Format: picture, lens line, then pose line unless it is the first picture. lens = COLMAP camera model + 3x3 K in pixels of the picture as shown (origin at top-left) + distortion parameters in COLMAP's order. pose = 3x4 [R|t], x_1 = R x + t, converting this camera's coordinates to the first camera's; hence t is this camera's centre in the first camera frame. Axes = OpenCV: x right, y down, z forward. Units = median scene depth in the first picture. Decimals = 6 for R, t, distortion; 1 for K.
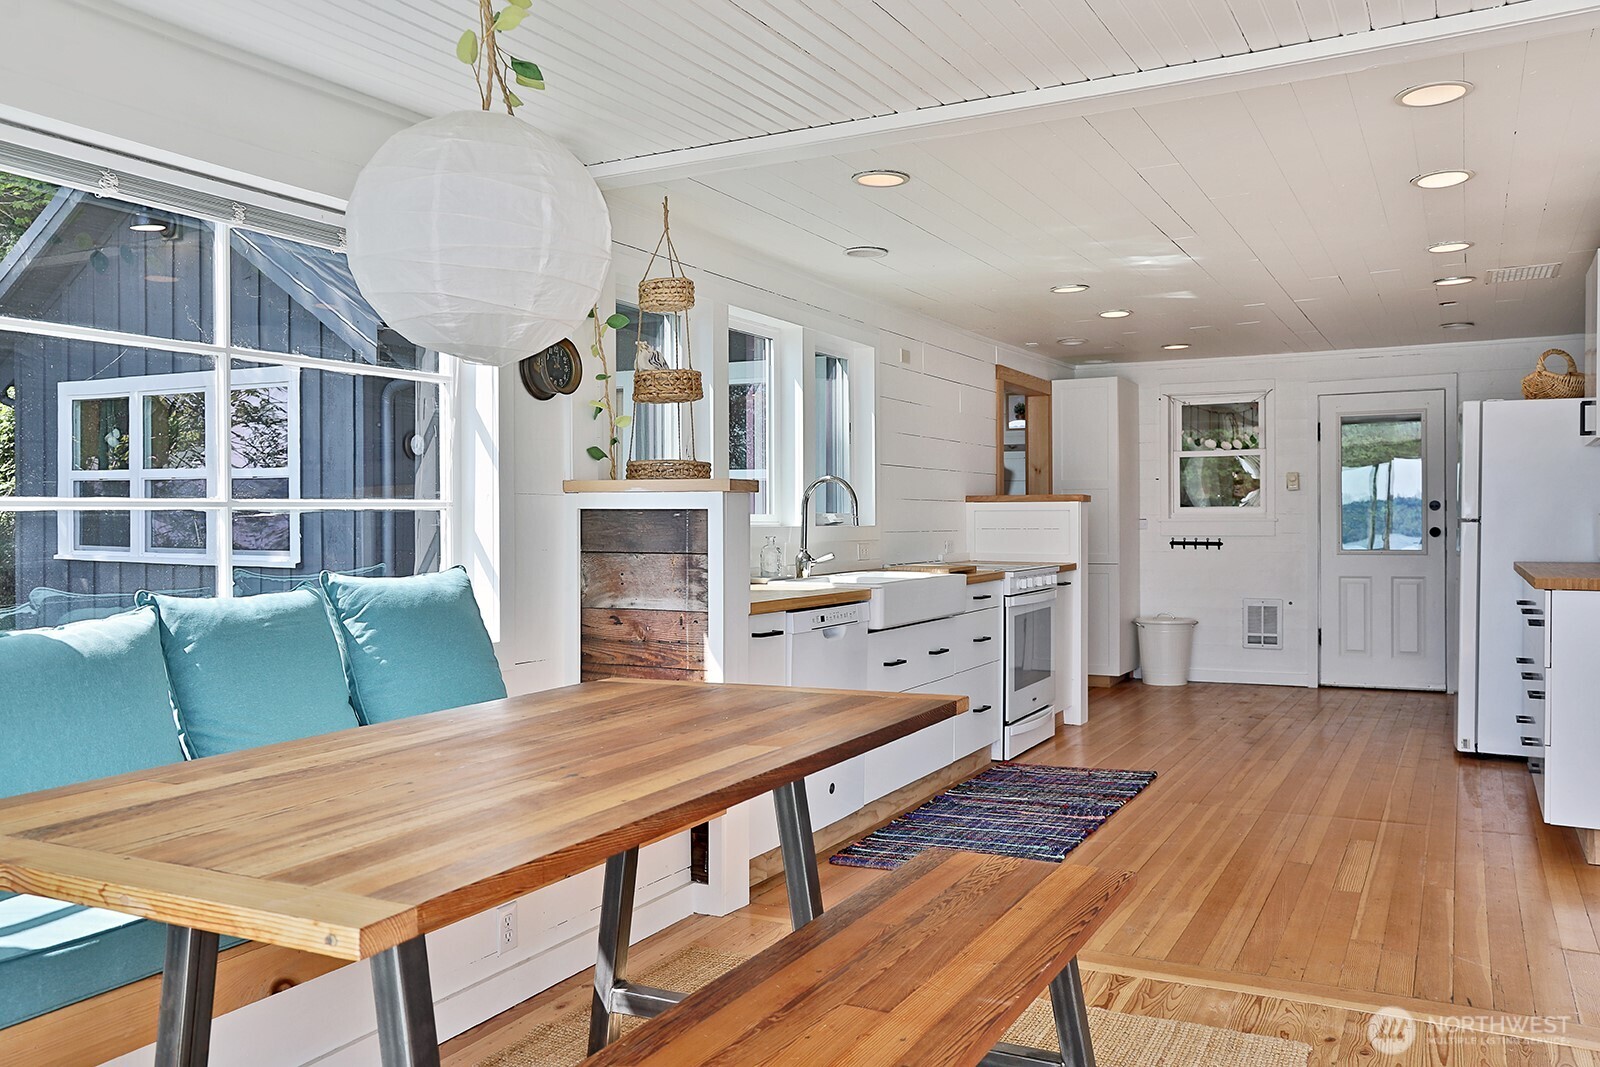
lens RADIAL K [[1309.0, 0, 795.6], [0, 1309.0, 532.3], [0, 0, 1]] dist [-0.008732, -0.004996]
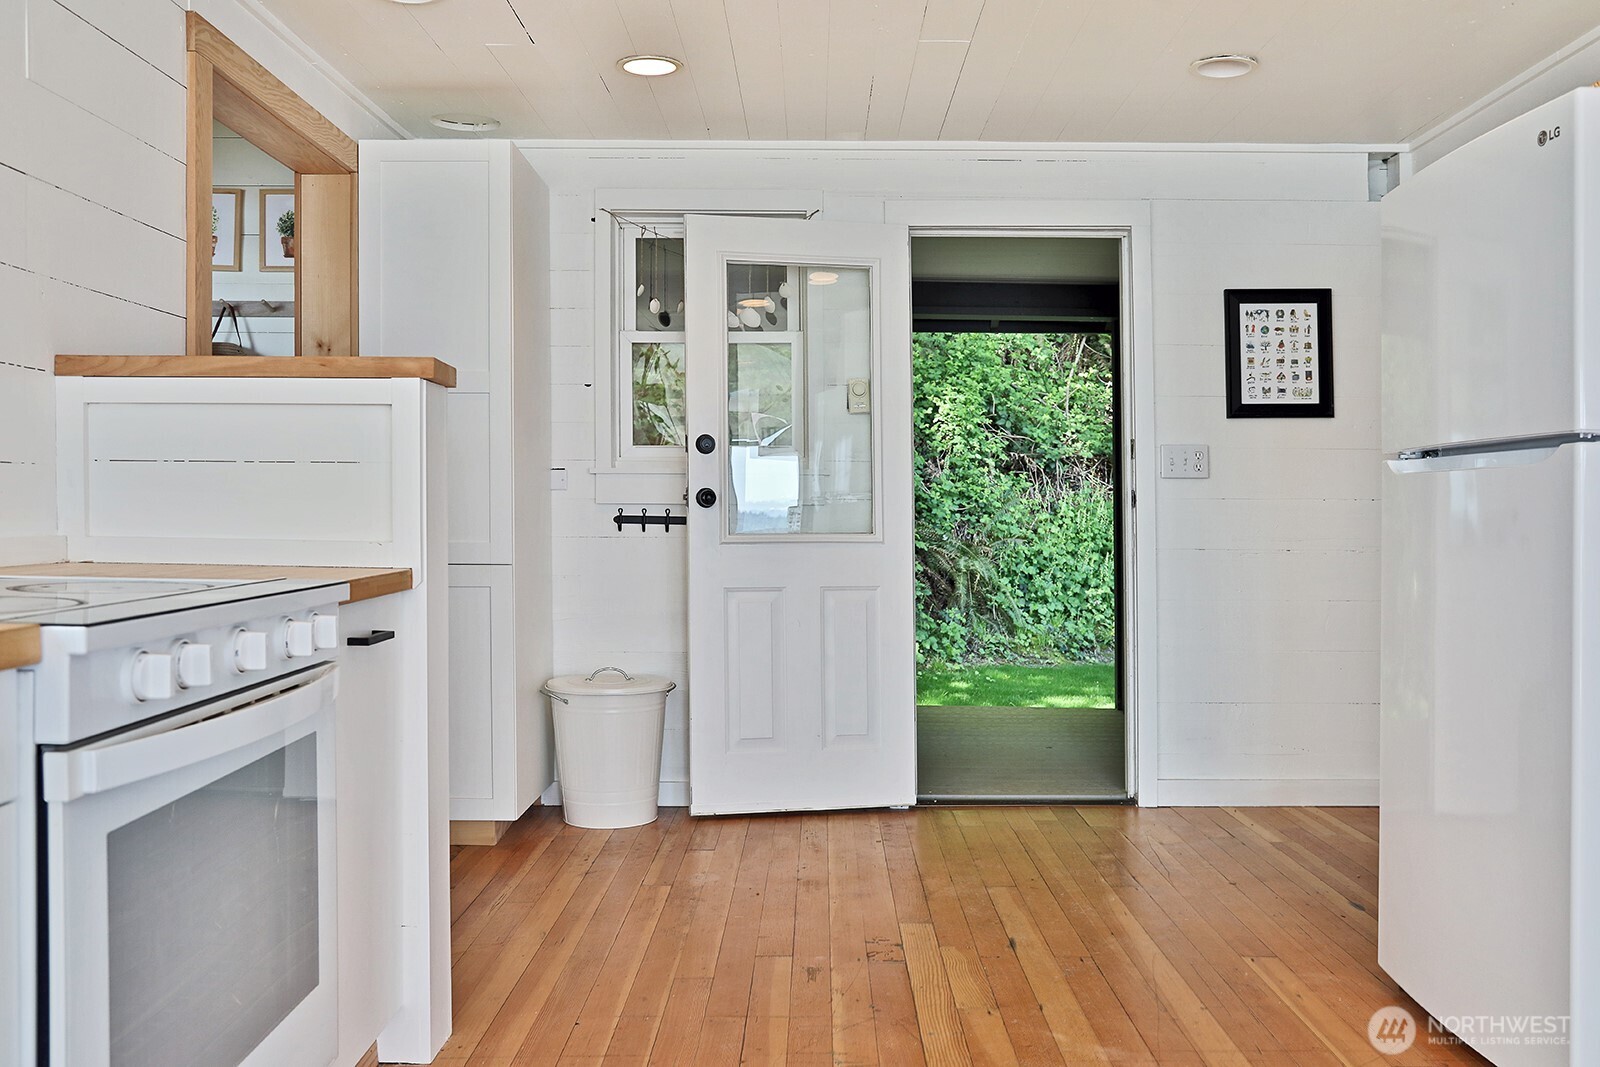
lens RADIAL K [[1309.0, 0, 799.5], [0, 1309.0, 529.6], [0, 0, 1]] dist [-0.008732, -0.004996]
pose [[0.879735, -0.009098, 0.475377, 0.180399], [0.009317, 0.999955, 0.001895, 0.017749], [-0.475373, 0.002762, 0.879780, 0.833302]]
